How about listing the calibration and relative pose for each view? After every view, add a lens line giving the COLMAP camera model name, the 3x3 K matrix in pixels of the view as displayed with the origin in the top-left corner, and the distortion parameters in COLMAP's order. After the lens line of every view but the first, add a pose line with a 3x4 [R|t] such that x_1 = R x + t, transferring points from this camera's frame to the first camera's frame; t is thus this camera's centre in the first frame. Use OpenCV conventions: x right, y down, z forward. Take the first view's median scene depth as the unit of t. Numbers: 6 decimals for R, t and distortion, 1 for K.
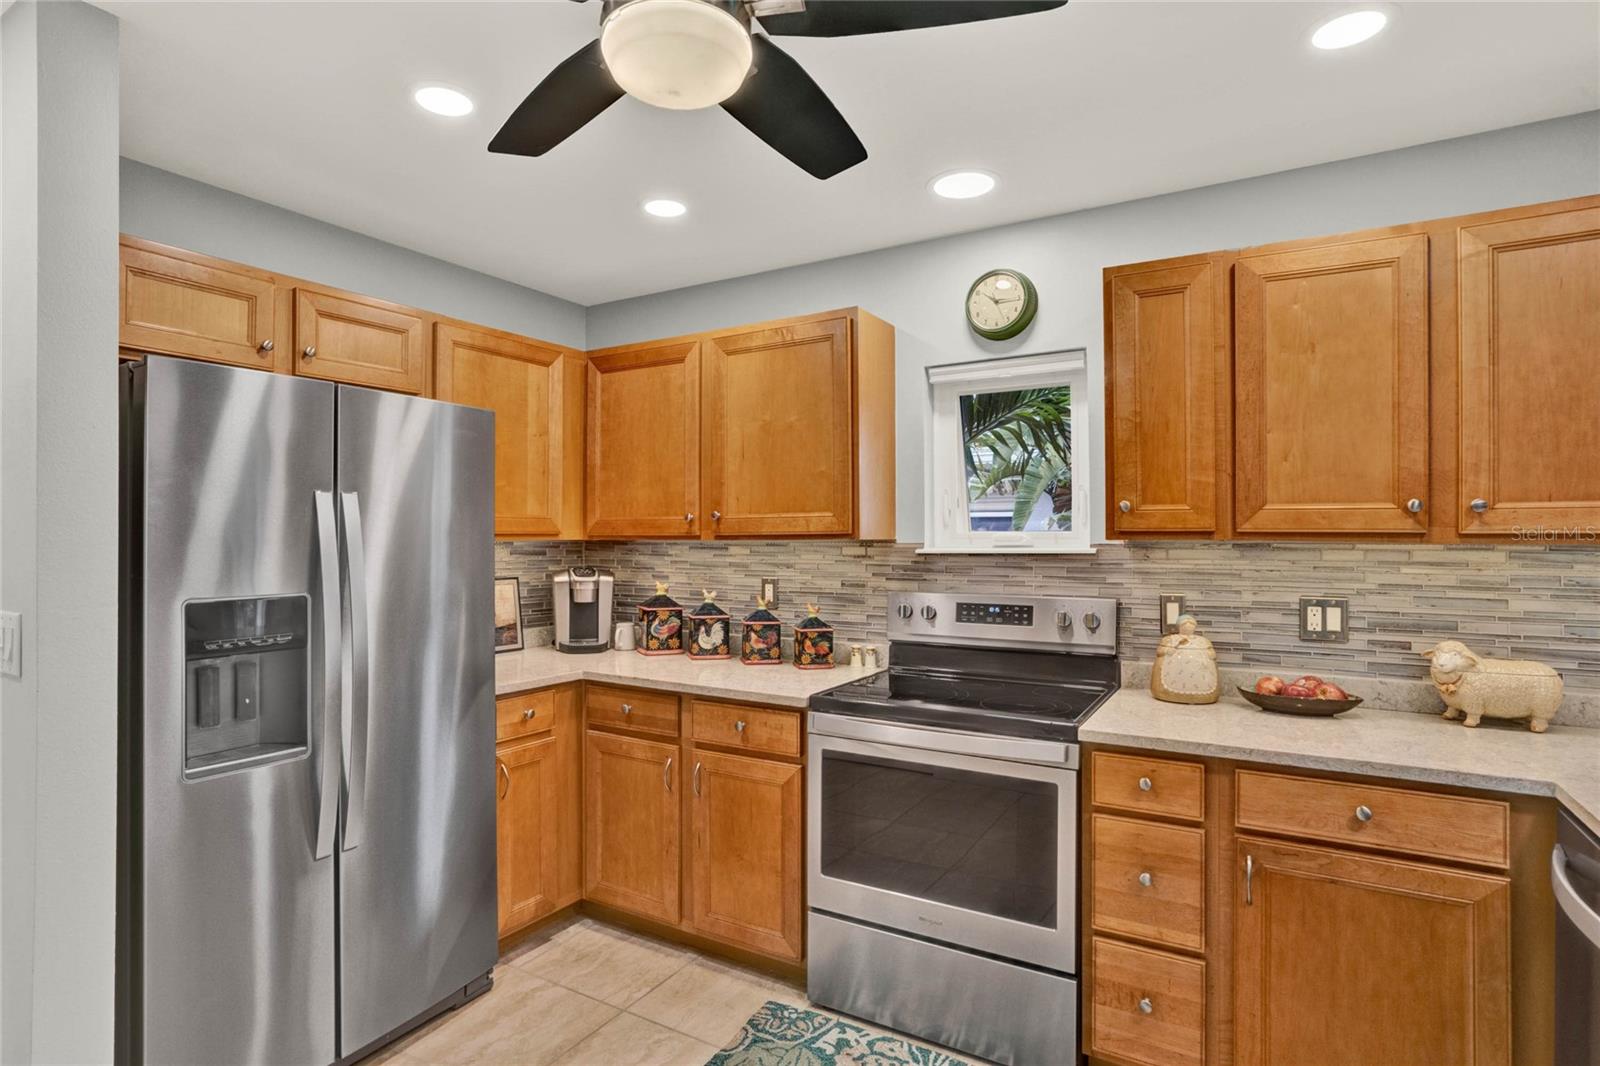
lens RADIAL K [[816.5, 0, 796.5], [0, 816.5, 519.5], [0, 0, 1]] dist [-0.052738, 0.024586]
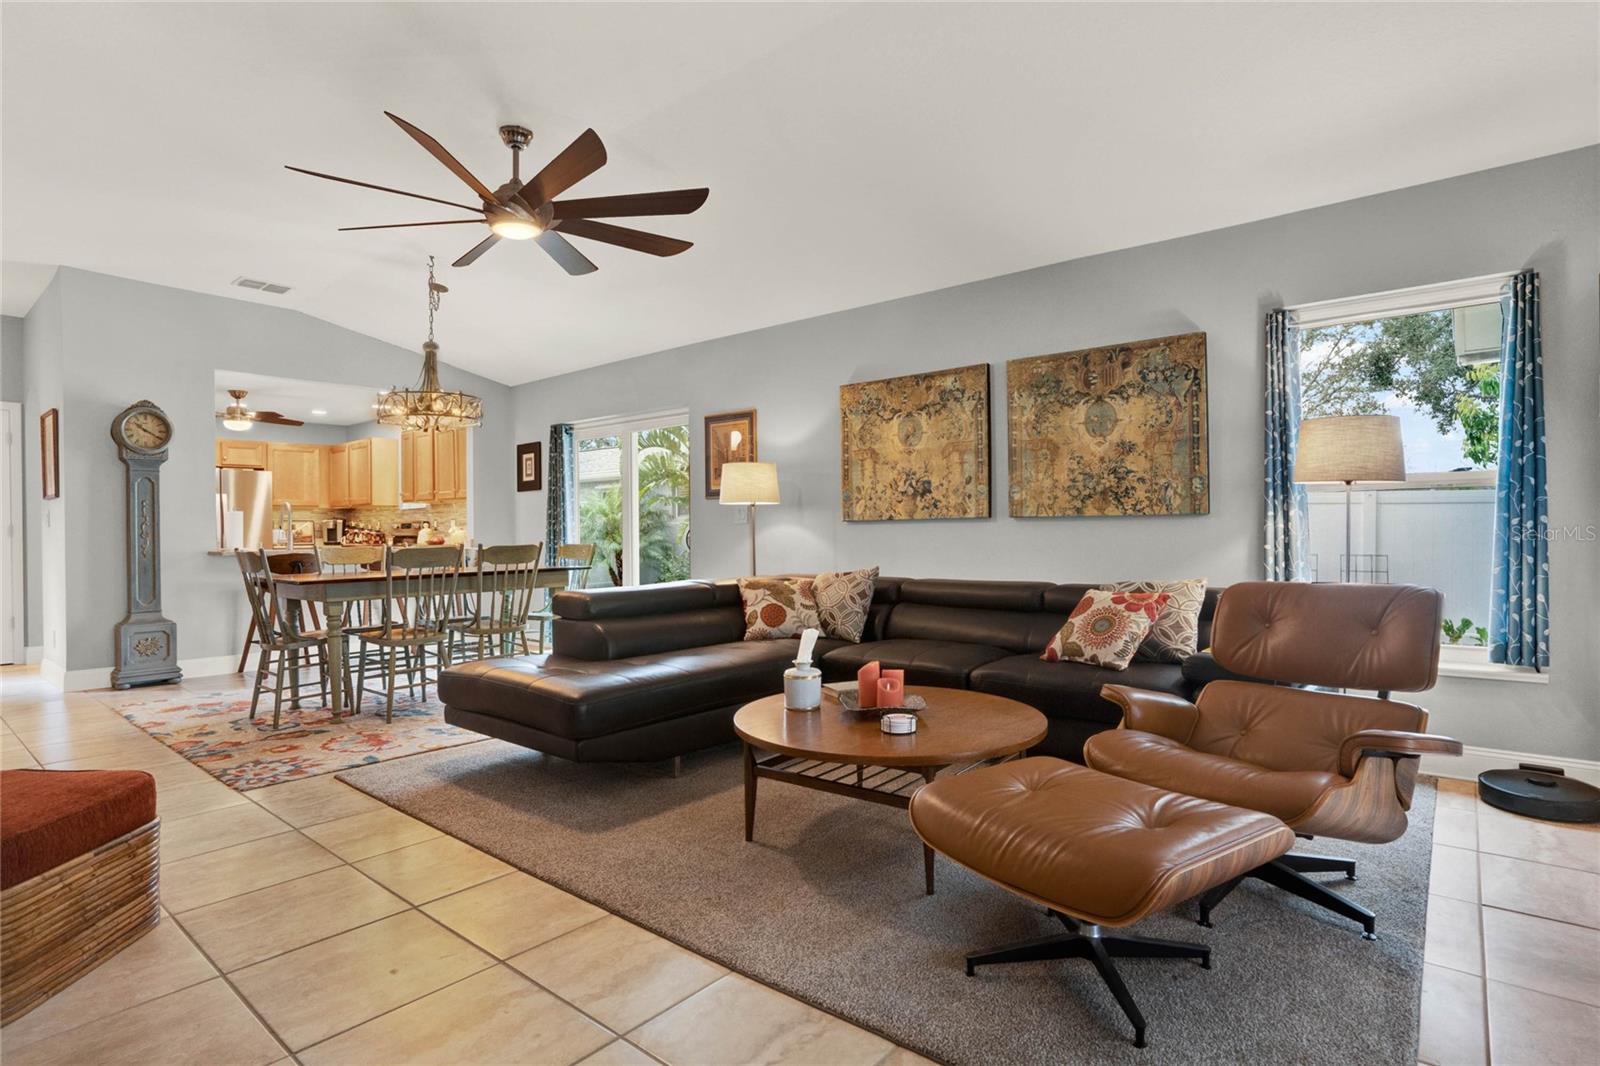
lens RADIAL K [[816.5, 0, 799.3], [0, 816.5, 531.6], [0, 0, 1]] dist [-0.052738, 0.024586]
pose [[0.986944, -0.008243, -0.160853, 2.495110], [0.012048, 0.999670, 0.022698, 0.084429], [0.160613, -0.024340, 0.986717, -2.157982]]
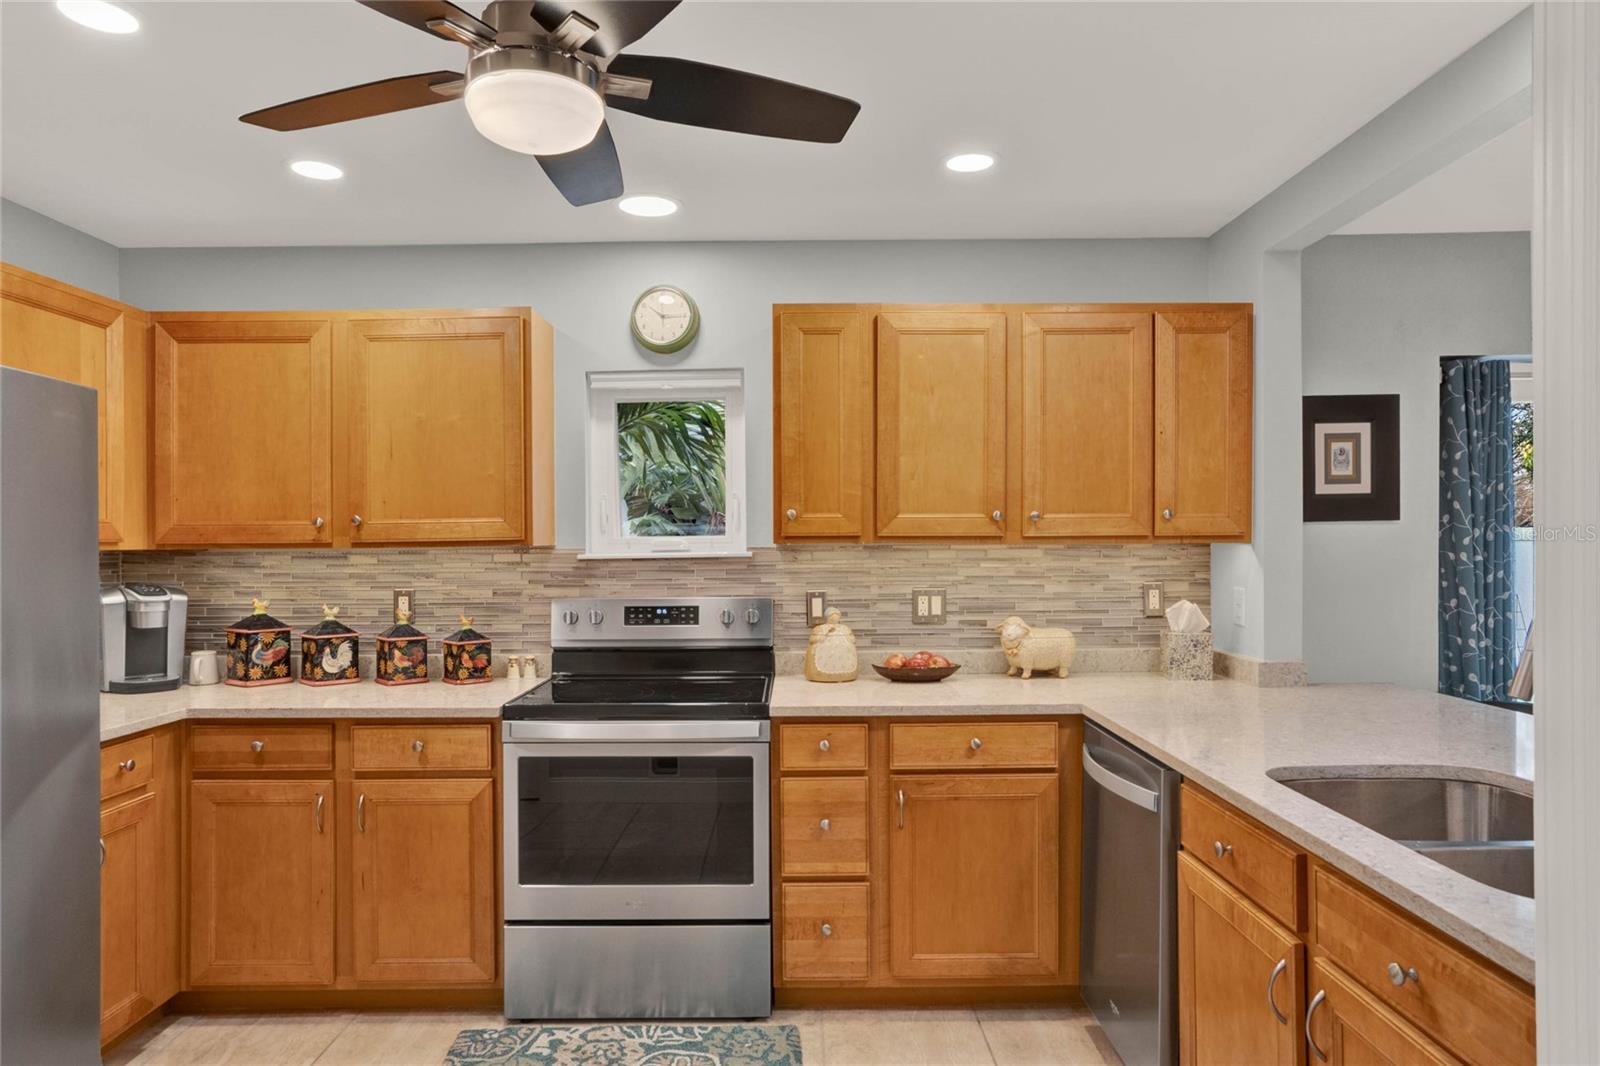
lens RADIAL K [[954.1, 0, 799.2], [0, 954.1, 529.3], [0, 0, 1]] dist [-0.035004, 0.022699]
pose [[0.858383, -0.000755, 0.513009, -0.240879], [-0.002133, 0.999985, 0.005041, -0.001377], [-0.513005, -0.005421, 0.858368, -0.147647]]
